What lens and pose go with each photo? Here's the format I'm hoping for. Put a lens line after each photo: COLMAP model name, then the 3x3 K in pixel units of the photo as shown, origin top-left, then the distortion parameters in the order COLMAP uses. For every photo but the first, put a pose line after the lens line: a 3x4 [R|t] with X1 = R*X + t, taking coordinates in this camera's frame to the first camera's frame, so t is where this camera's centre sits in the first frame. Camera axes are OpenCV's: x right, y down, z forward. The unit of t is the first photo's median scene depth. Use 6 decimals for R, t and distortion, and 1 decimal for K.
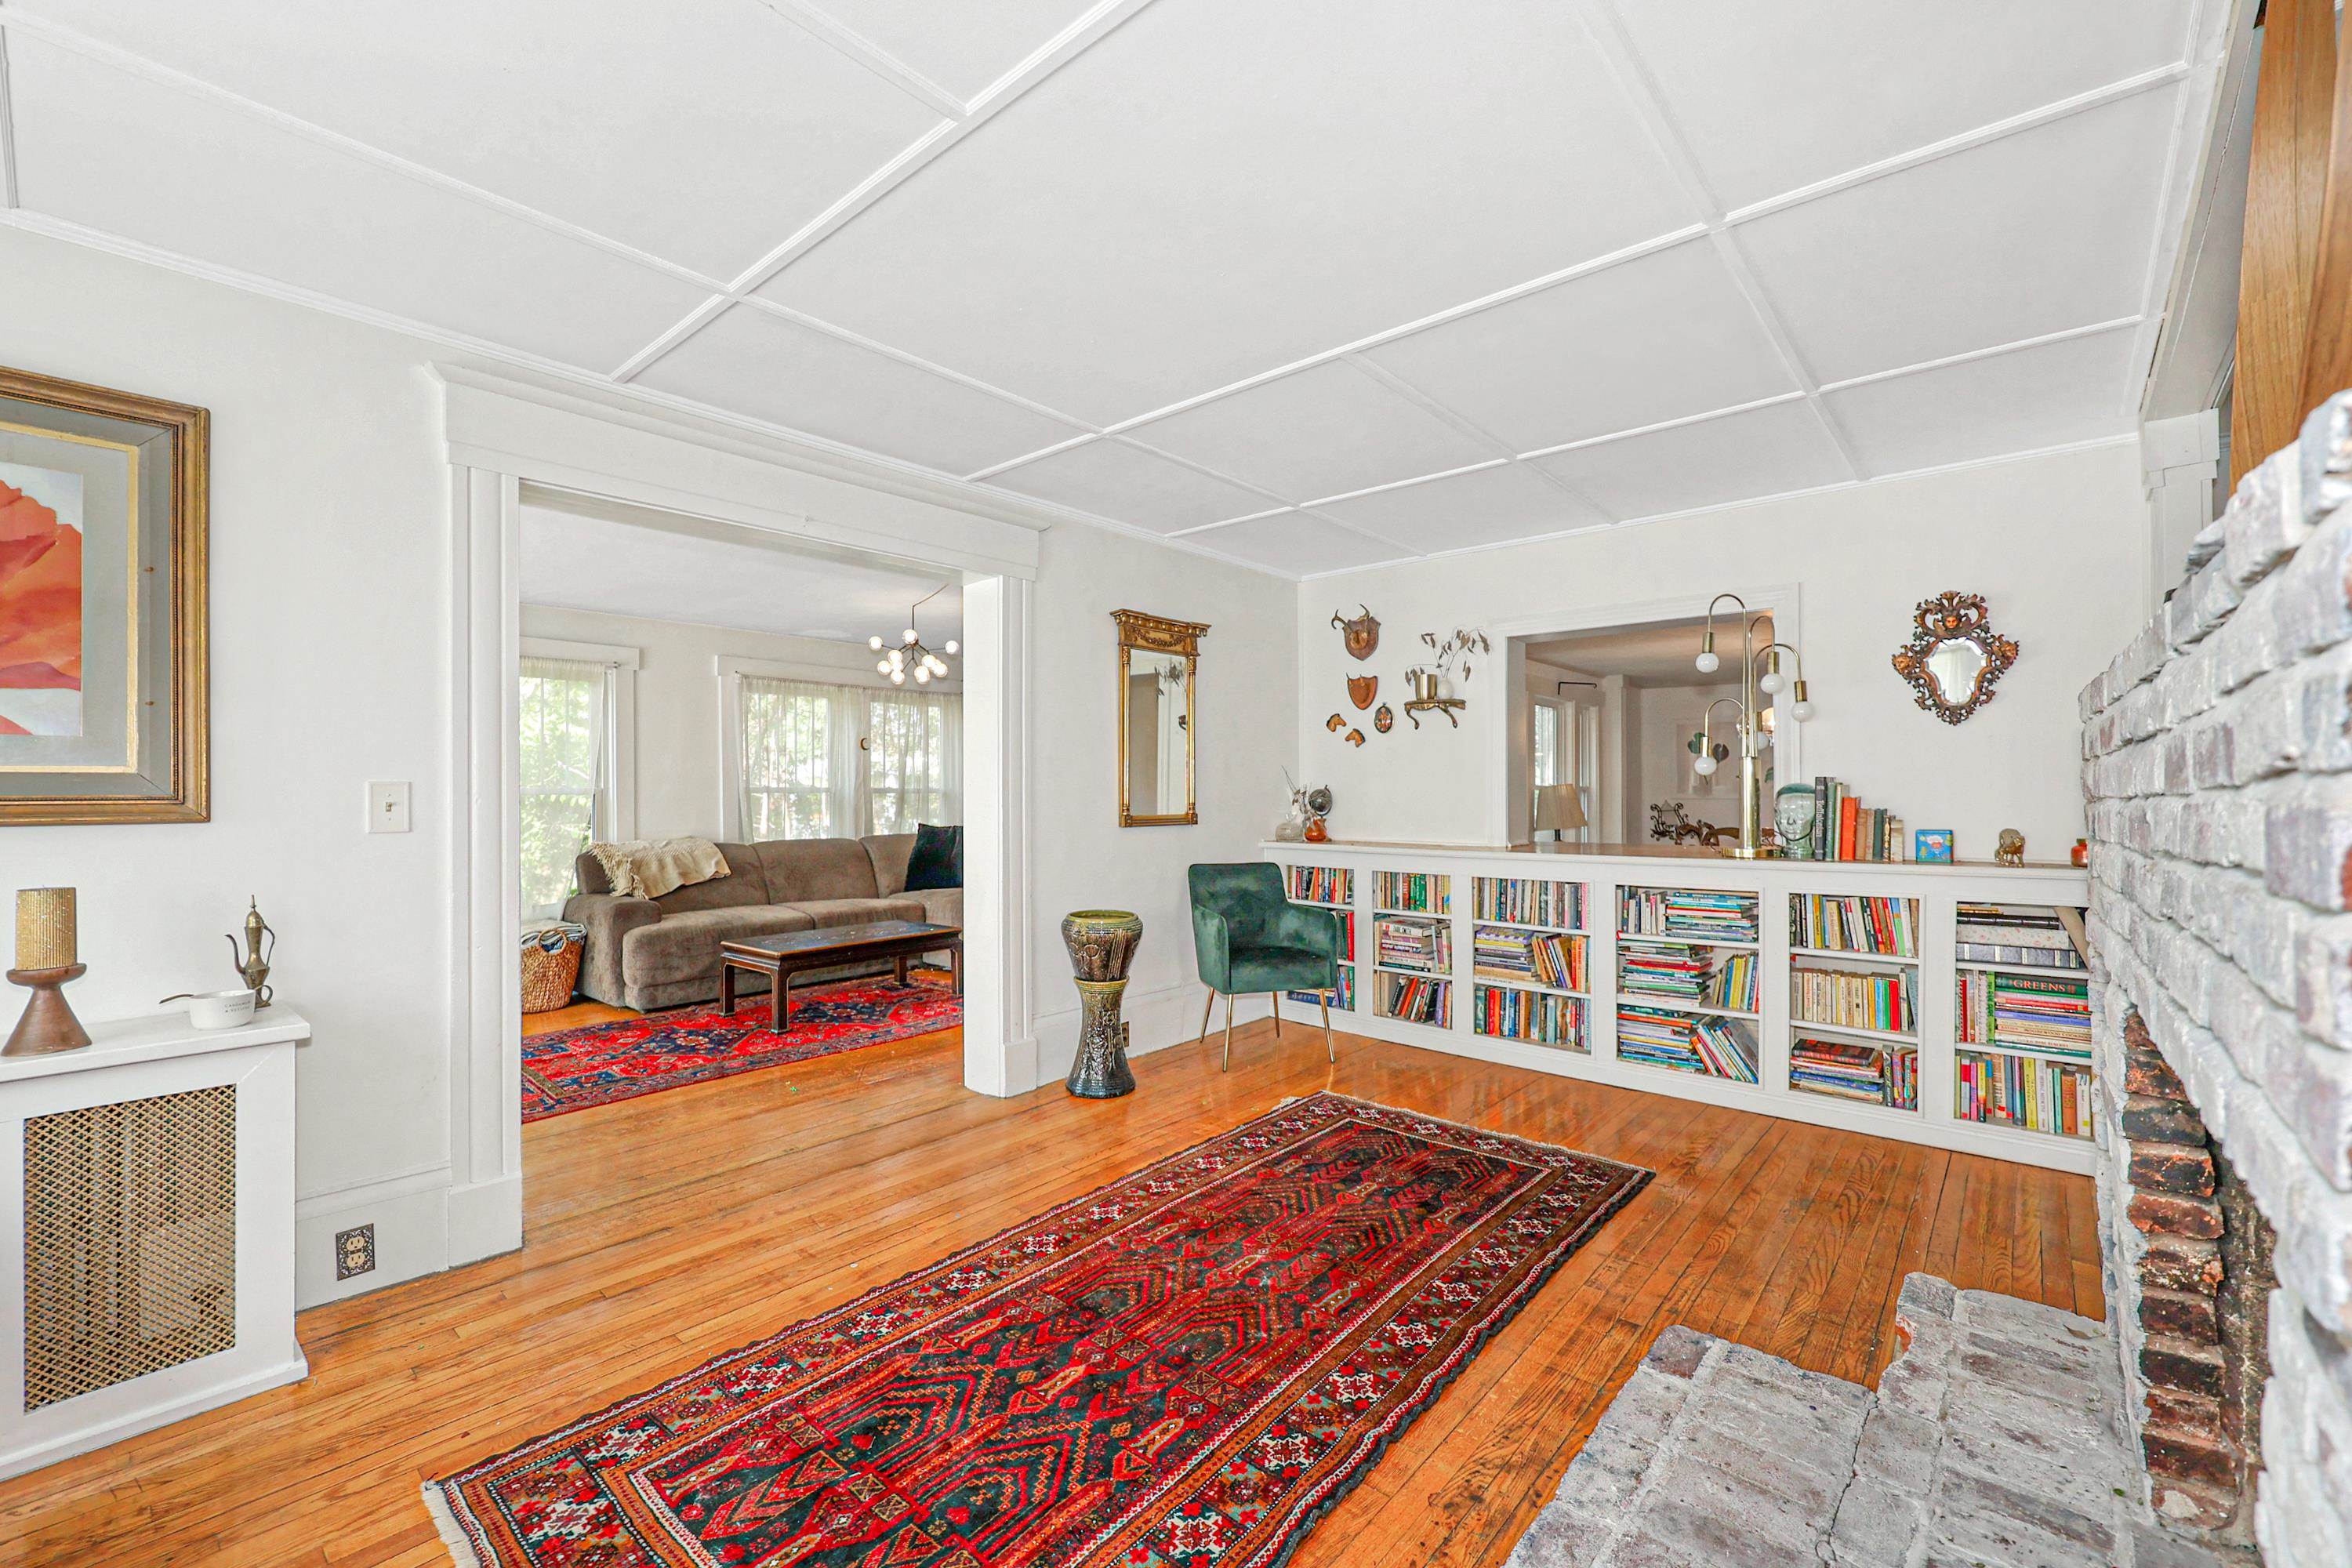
lens RADIAL K [[979.3, 0, 1176.0], [0, 979.3, 784.0], [0, 0, 1]] dist [-0.000179, -0.000035]
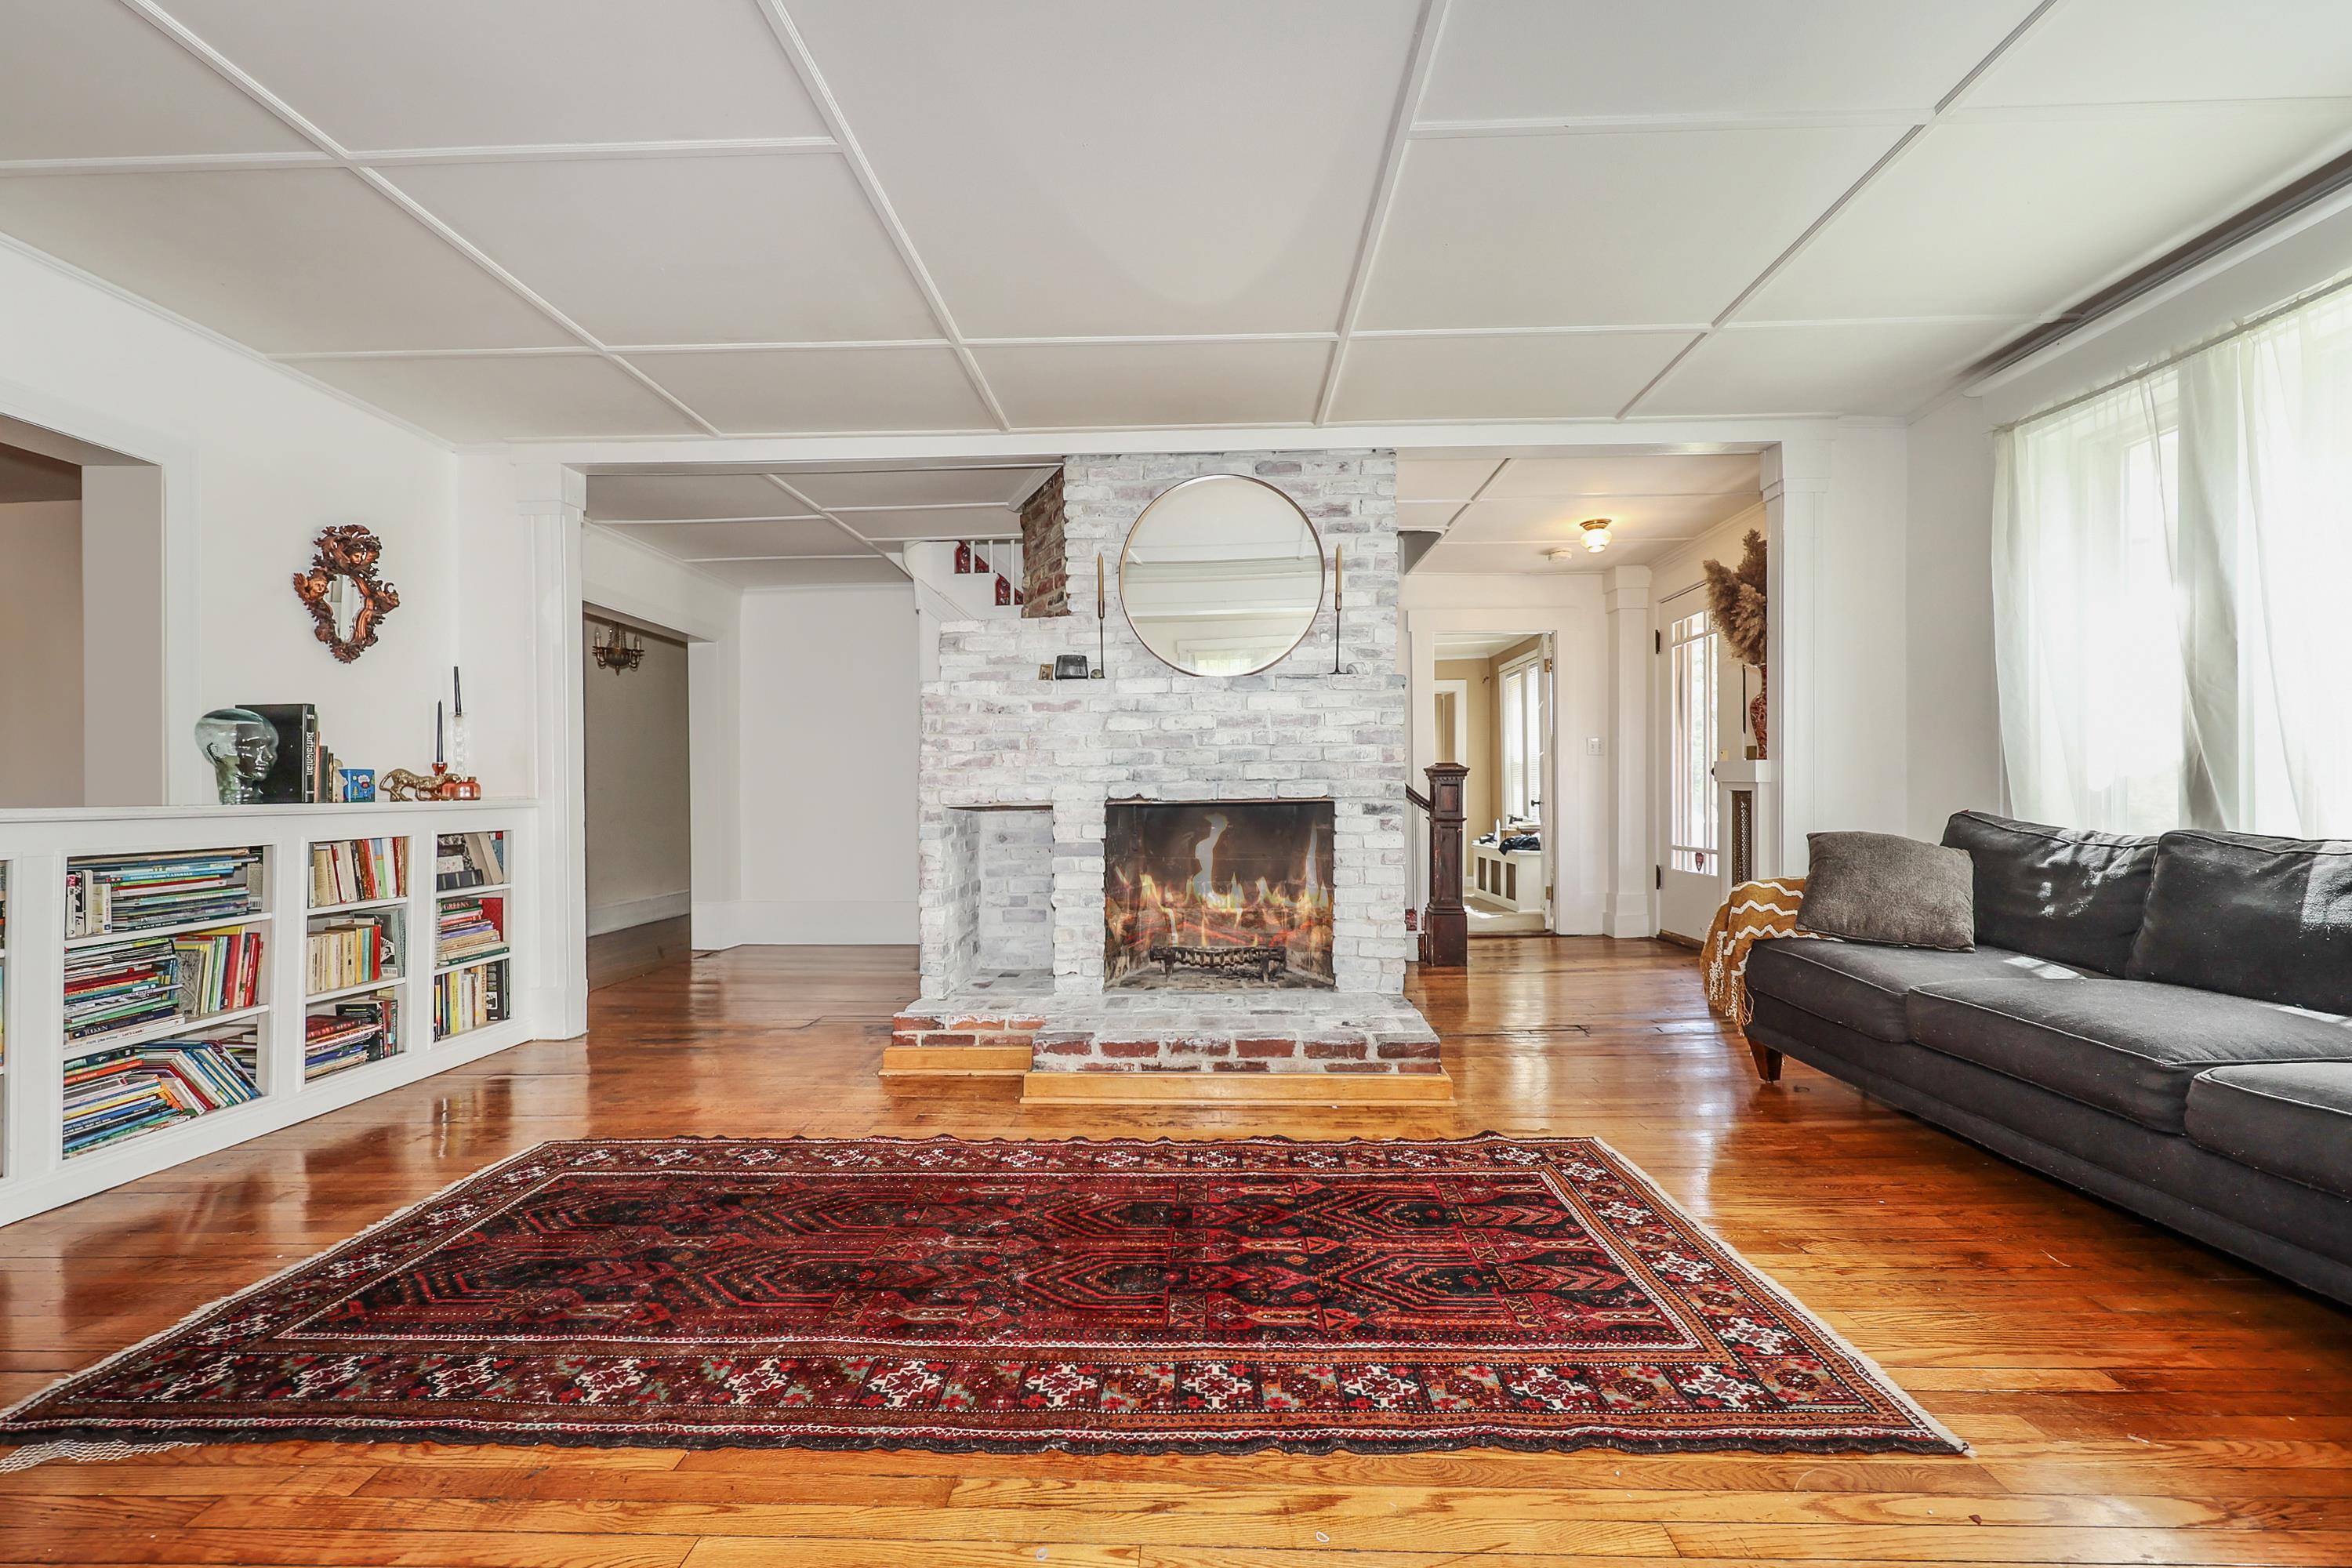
lens RADIAL K [[979.3, 0, 1176.0], [0, 979.3, 784.0], [0, 0, 1]] dist [-0.000179, -0.000035]
pose [[-0.639563, 0.024102, 0.768361, -0.509710], [0.005650, 0.999629, -0.026654, 0.096503], [-0.768718, -0.012705, -0.639461, 1.049033]]
